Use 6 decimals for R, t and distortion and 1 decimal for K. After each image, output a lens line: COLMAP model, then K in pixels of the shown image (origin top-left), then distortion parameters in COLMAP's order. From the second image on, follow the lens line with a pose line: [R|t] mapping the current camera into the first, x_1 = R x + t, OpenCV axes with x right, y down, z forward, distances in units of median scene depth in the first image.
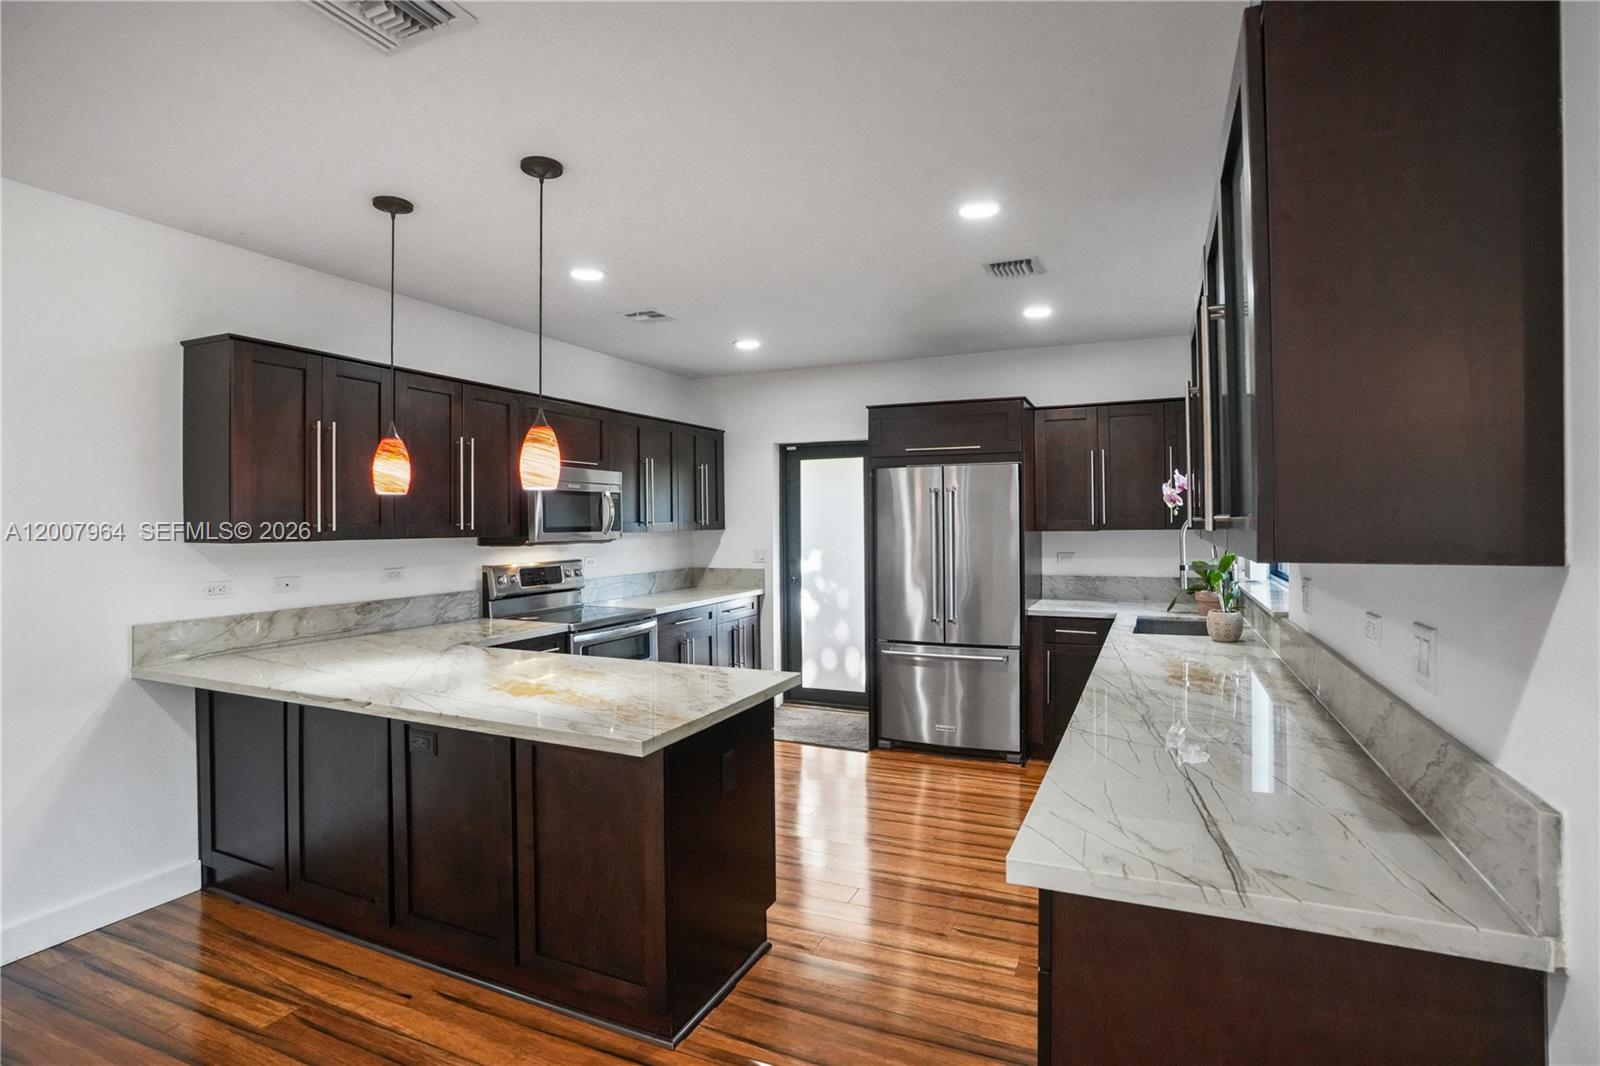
lens RADIAL K [[782.8, 0, 799.0], [0, 782.8, 518.5], [0, 0, 1]] dist [-0.028147, 0.001815]
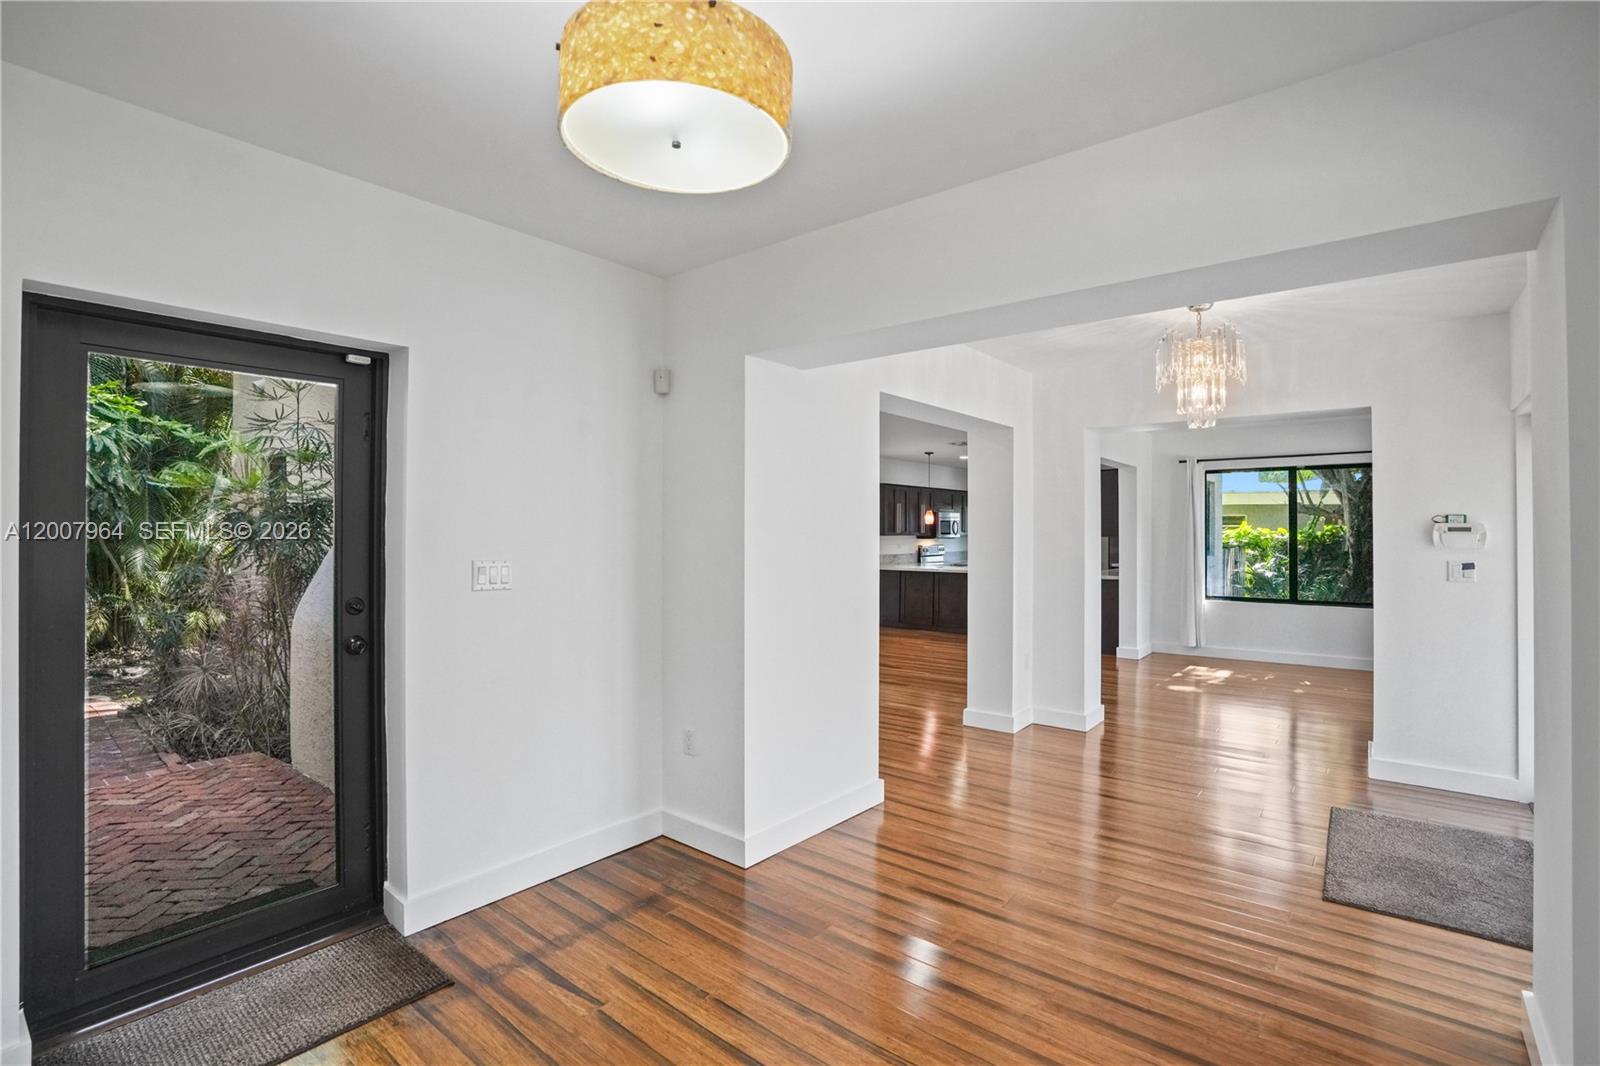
lens RADIAL K [[742.5, 0, 808.4], [0, 742.5, 528.4], [0, 0, 1]] dist [-0.071241, 0.029196]
pose [[0.970592, 0.008273, -0.240589, -0.143787], [-0.007800, 0.999965, 0.002915, -0.010888], [0.240605, -0.000953, 0.970623, -2.135181]]
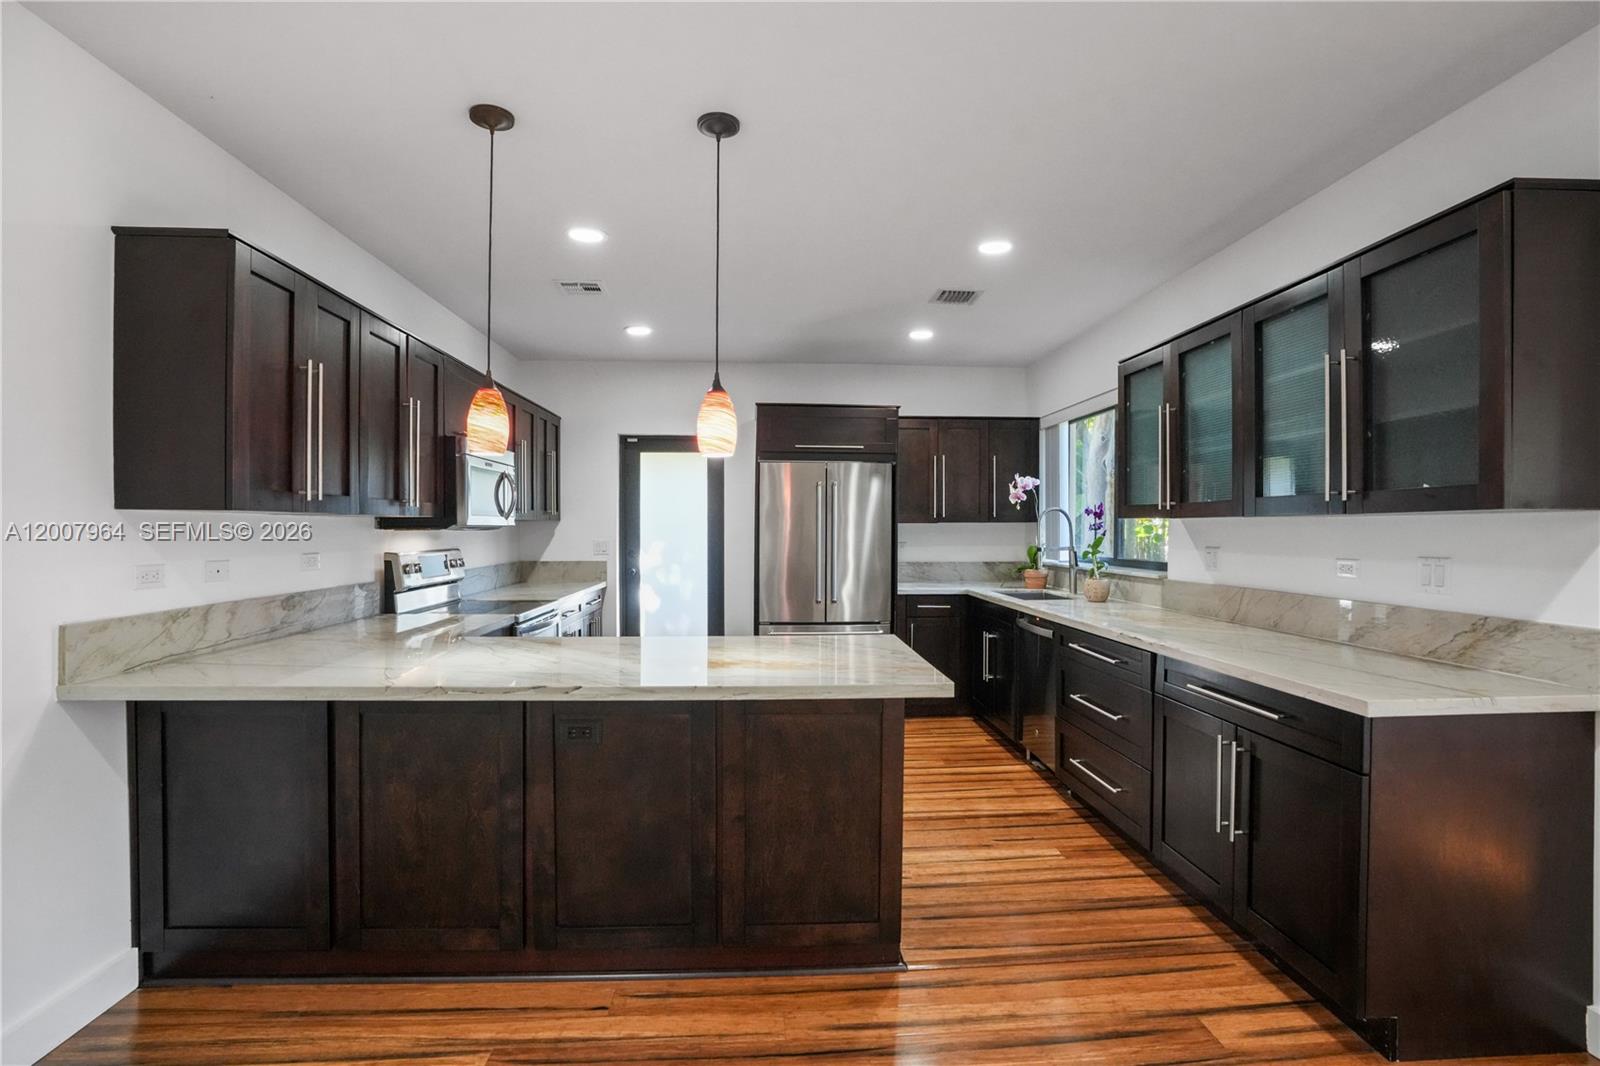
lens RADIAL K [[766.5, 0, 800.0], [0, 766.5, 533.0], [0, 0, 1]] dist [-0.064909, 0.028311]
pose [[0.883711, 0.007521, 0.467973, -0.441678], [-0.011143, 0.999926, 0.004973, 0.033974], [-0.467901, -0.009610, 0.883729, 0.072699]]
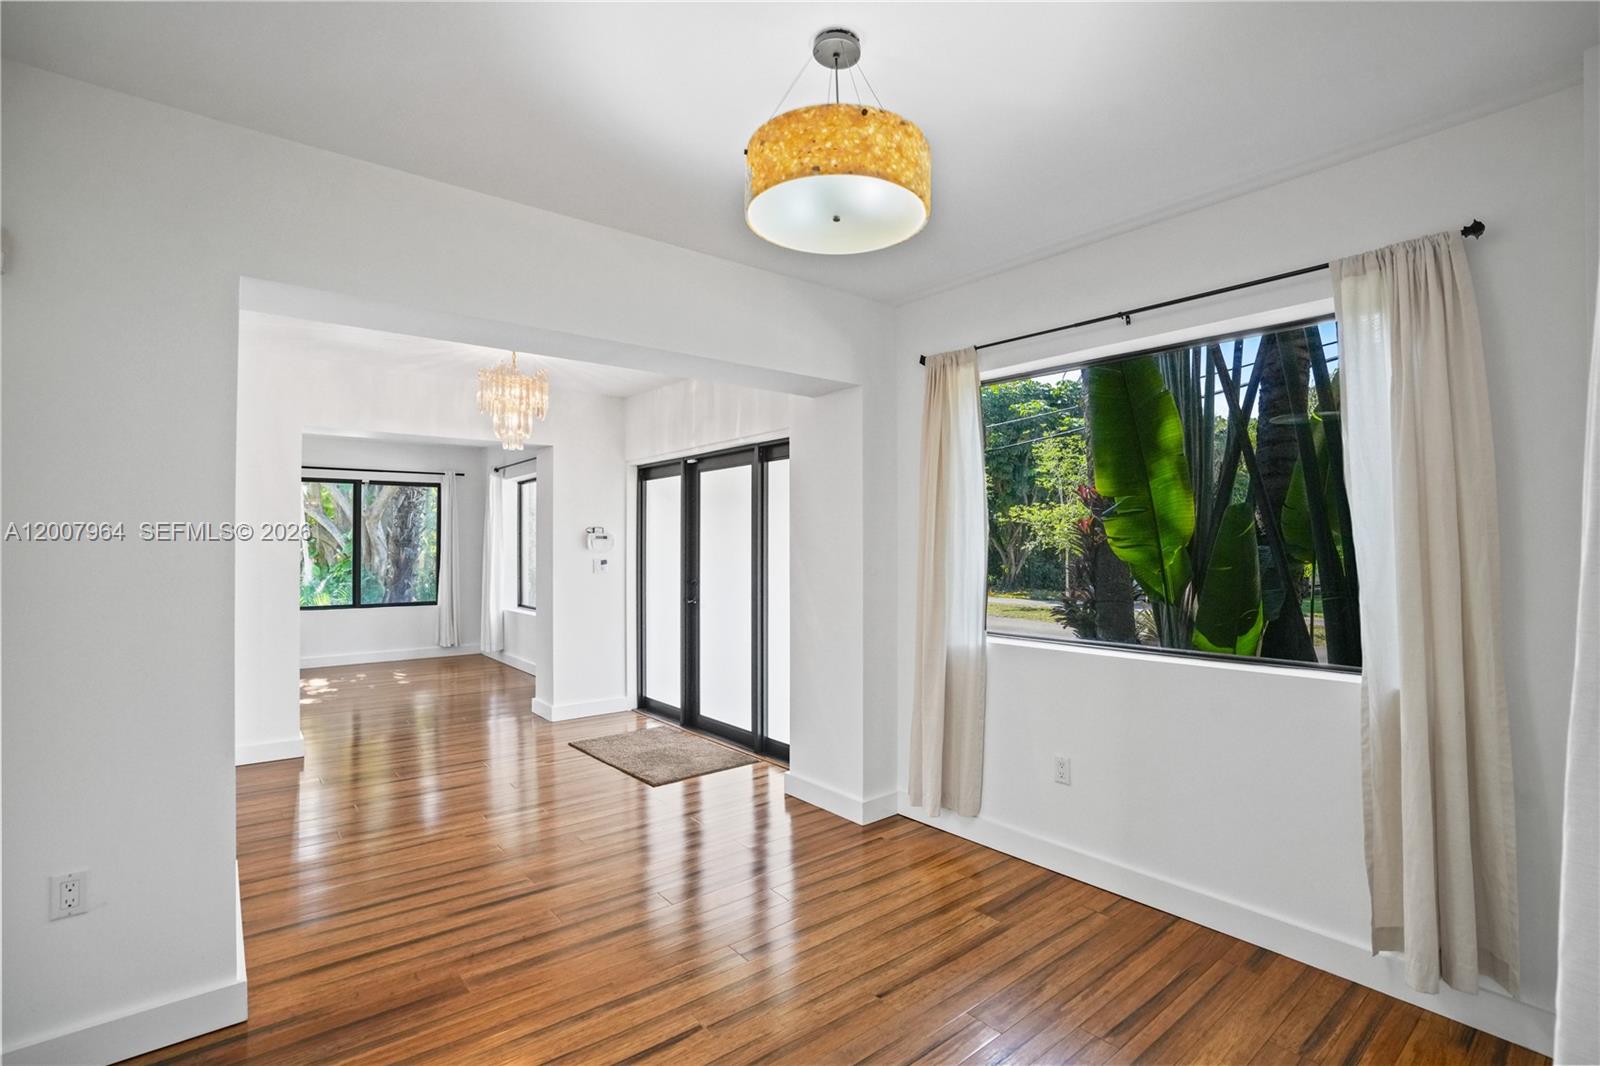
lens RADIAL K [[735.2, 0, 800.0], [0, 735.2, 533.0], [0, 0, 1]] dist [-0.047614, -0.000397]
pose [[0.440489, 0.022091, 0.897486, -0.690256], [-0.006563, 0.999750, -0.021387, 0.007543], [-0.897734, 0.003530, 0.440524, -1.984877]]
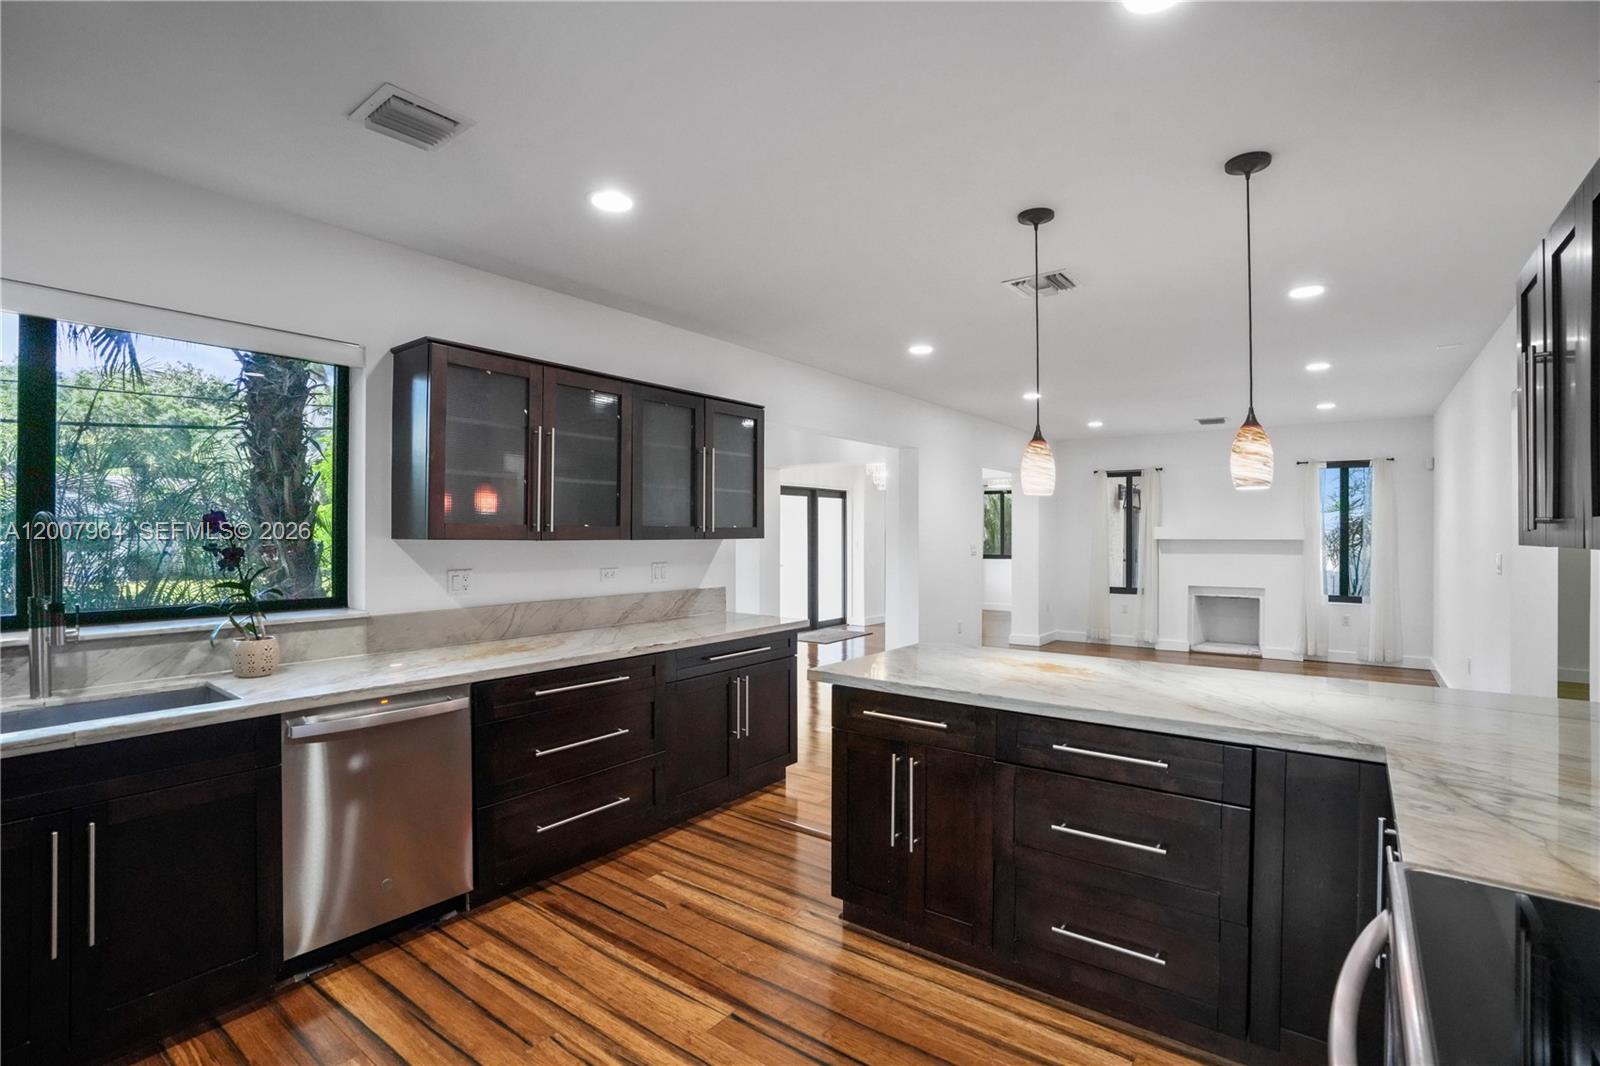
lens RADIAL K [[749.0, 0, 811.6], [0, 749.0, 523.6], [0, 0, 1]] dist [-0.065237, 0.023456]
pose [[-0.978457, 0.008456, 0.206276, -0.147451], [0.005064, 0.999843, -0.016964, 0.013648], [-0.206387, -0.015554, -0.978347, 1.394458]]
